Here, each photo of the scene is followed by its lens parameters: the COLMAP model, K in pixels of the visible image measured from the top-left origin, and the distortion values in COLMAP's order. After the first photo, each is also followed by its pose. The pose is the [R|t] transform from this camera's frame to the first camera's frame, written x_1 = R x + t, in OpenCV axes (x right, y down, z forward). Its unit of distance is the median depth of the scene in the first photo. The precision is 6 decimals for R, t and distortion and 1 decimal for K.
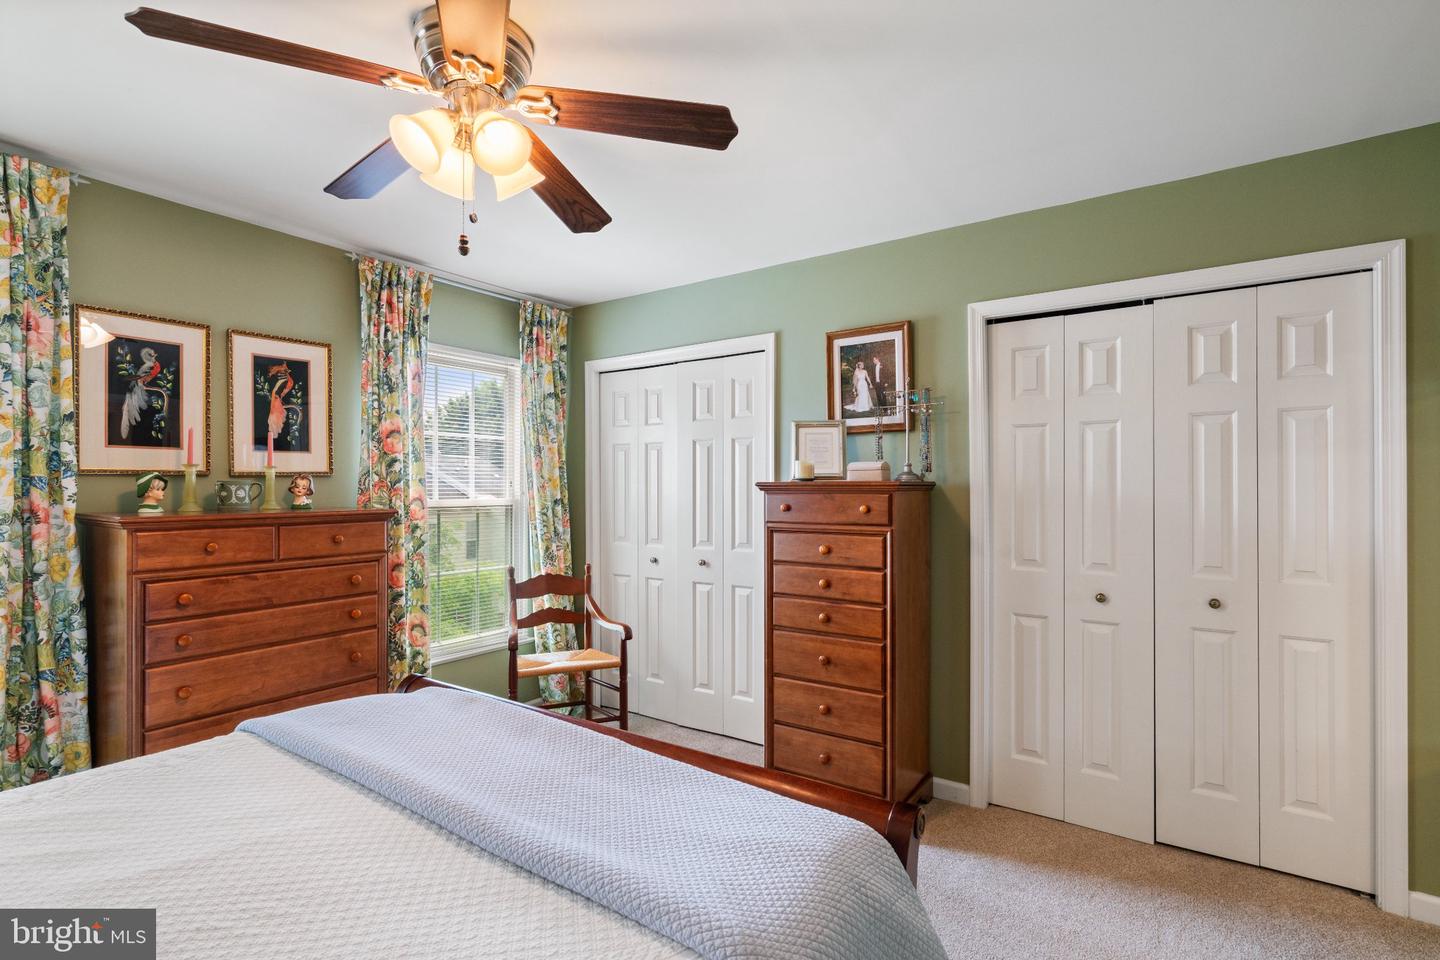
lens RADIAL K [[710.9, 0, 717.7], [0, 710.9, 488.2], [0, 0, 1]] dist [0.023379, -0.000076]
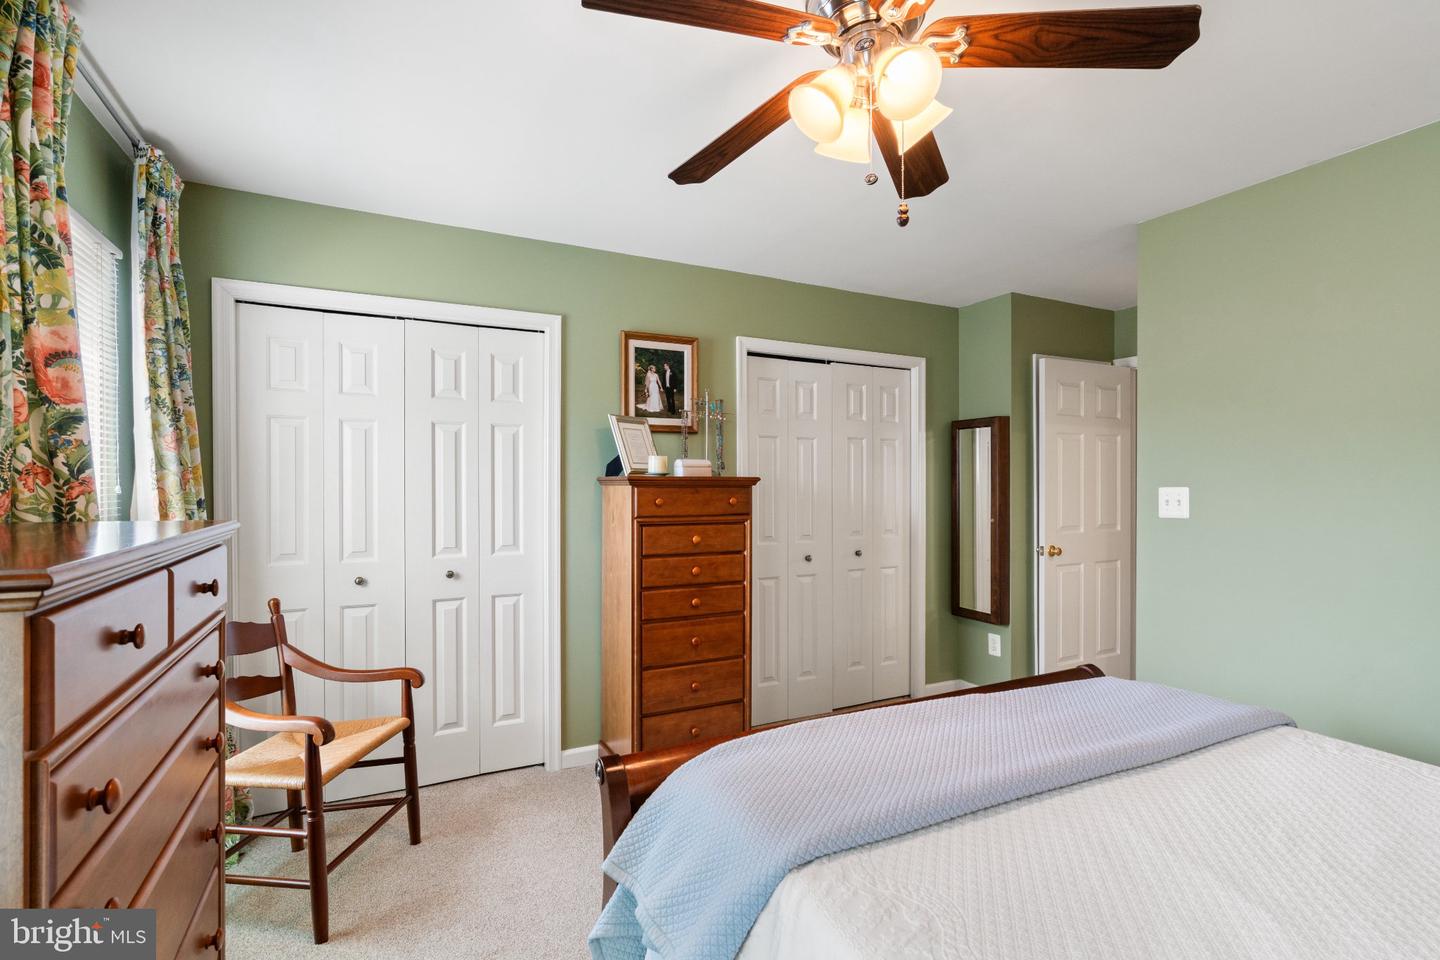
lens RADIAL K [[663.3, 0, 714.4], [0, 663.3, 488.2], [0, 0, 1]] dist [0.016245, -0.000050]
pose [[0.479943, -0.003803, 0.877292, -0.633786], [-0.002858, 0.999979, 0.005898, 0.001734], [-0.877295, -0.005338, 0.479922, 0.436368]]
